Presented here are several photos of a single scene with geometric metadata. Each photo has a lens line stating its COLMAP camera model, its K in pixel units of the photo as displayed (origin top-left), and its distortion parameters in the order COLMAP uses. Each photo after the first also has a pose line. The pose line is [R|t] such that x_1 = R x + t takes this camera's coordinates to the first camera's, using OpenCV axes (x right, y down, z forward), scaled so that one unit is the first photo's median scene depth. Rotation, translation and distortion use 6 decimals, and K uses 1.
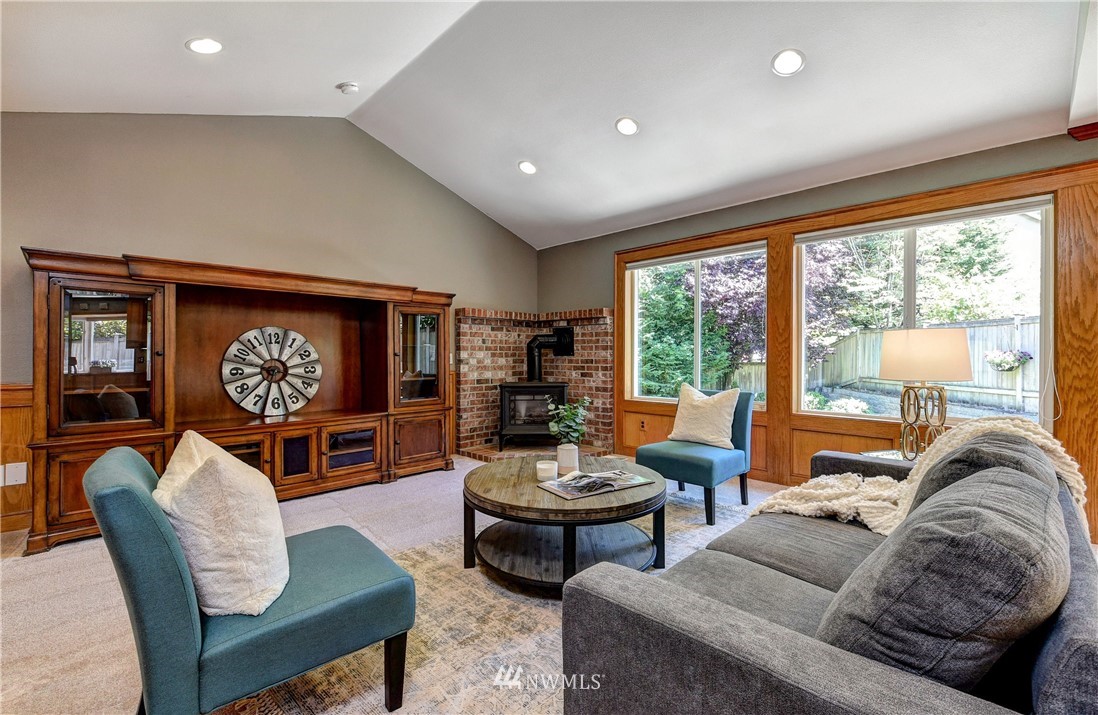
lens RADIAL K [[470.4, 0, 547.8], [0, 470.4, 356.8], [0, 0, 1]] dist [0.013529, -0.009163]
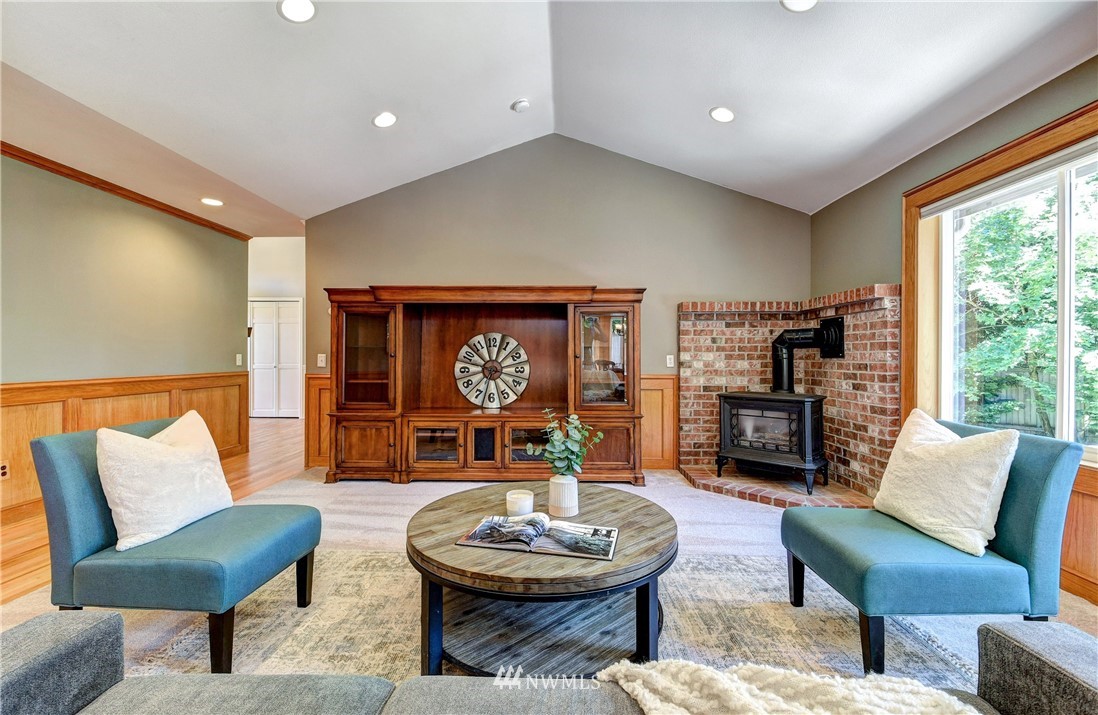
lens RADIAL K [[470.4, 0, 547.8], [0, 470.4, 356.8], [0, 0, 1]] dist [0.013529, -0.009163]
pose [[0.684596, 0.002213, -0.728919, 0.323425], [-0.004467, 0.999989, -0.001159, -0.002070], [0.728909, 0.004049, 0.684599, 0.261471]]
